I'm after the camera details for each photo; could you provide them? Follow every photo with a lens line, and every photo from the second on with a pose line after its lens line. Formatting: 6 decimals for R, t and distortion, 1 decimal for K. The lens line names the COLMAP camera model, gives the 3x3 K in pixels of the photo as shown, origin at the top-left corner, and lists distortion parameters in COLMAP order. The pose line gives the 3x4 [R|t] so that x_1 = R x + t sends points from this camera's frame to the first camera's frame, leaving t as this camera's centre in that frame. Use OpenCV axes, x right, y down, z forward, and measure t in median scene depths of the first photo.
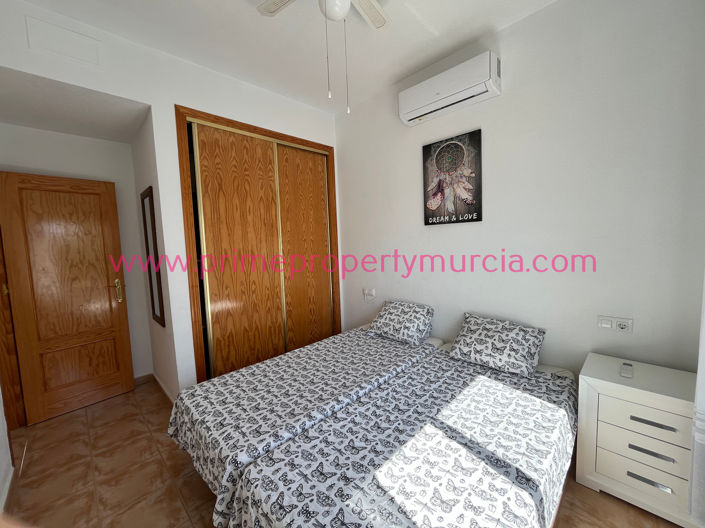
lens RADIAL K [[288.3, 0, 352.5], [0, 288.3, 264.0], [0, 0, 1]] dist [-0.000855, -0.000156]
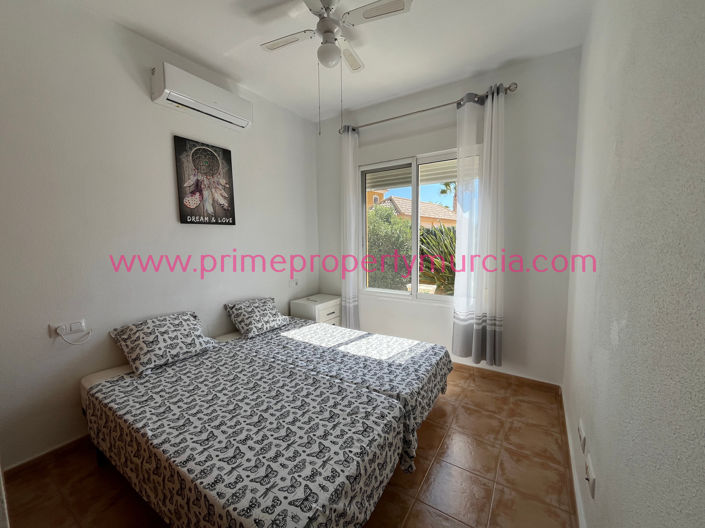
lens RADIAL K [[288.3, 0, 352.5], [0, 288.3, 264.0], [0, 0, 1]] dist [-0.000855, -0.000156]
pose [[-0.209765, -0.048481, 0.976549, -0.850067], [0.099098, 0.992573, 0.070563, -0.019857], [-0.972717, 0.111576, -0.203402, 0.757235]]
